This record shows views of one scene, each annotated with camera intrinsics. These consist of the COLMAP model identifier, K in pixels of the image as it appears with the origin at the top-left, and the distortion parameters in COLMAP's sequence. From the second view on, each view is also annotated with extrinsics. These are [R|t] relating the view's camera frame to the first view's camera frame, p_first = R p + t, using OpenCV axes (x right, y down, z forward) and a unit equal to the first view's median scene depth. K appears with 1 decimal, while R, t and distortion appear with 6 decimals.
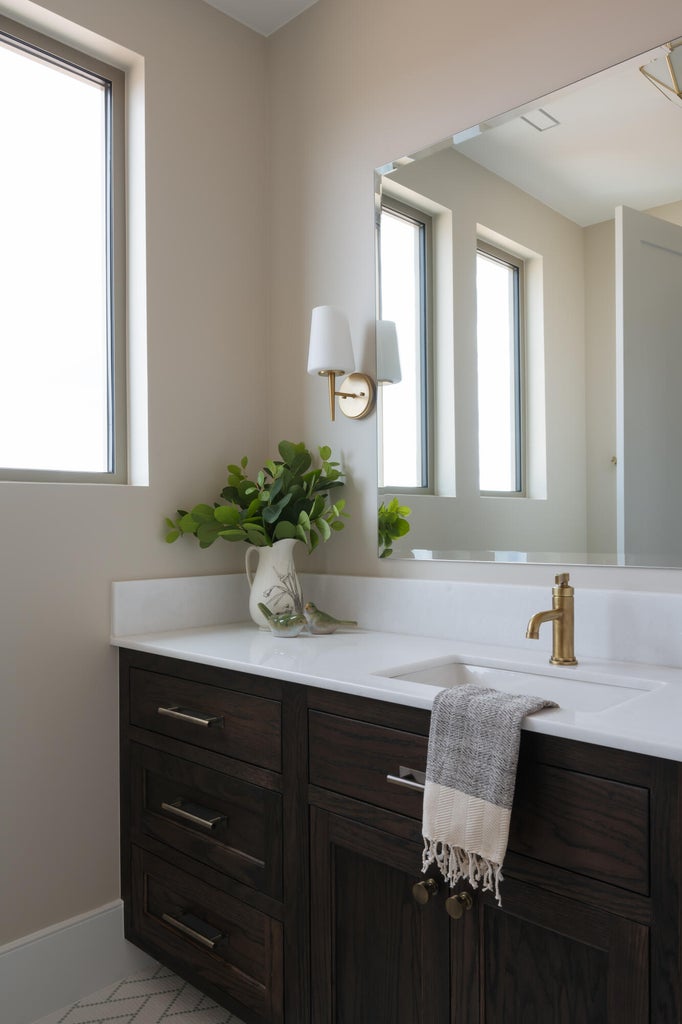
lens RADIAL K [[758.6, 0, 339.4], [0, 758.6, 511.8], [0, 0, 1]] dist [-0.005834, -0.019757]
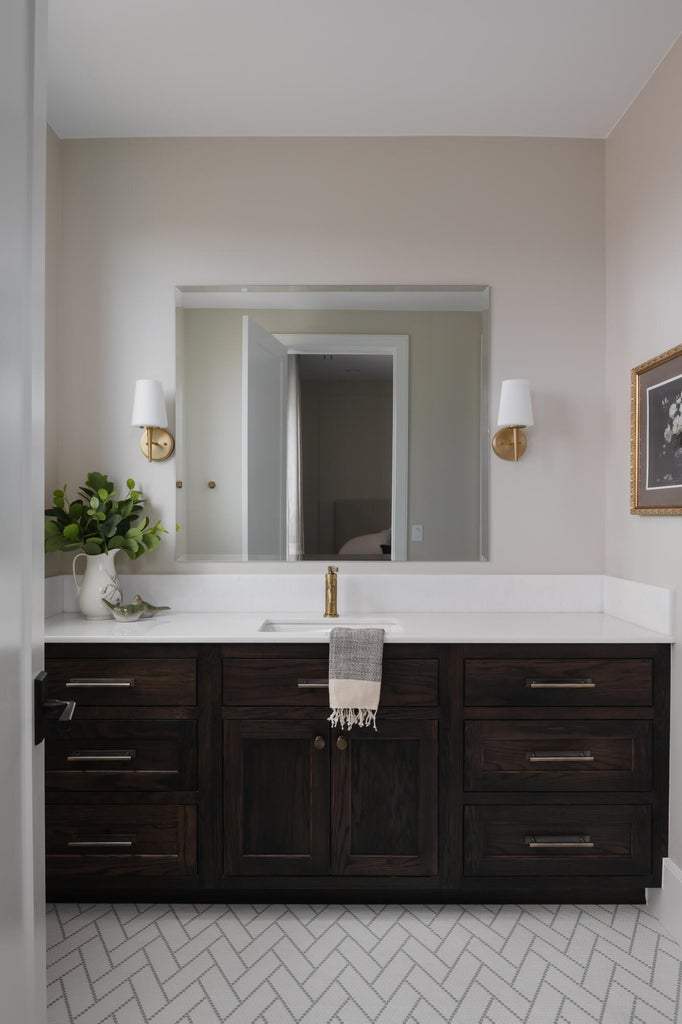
lens RADIAL K [[679.6, 0, 341.6], [0, 679.6, 516.0], [0, 0, 1]] dist [-0.022806, -0.000024]
pose [[0.708972, 0.013904, 0.705100, -0.834919], [-0.017768, 0.999840, -0.001851, -0.035606], [-0.705013, -0.011216, 0.709106, -0.157609]]
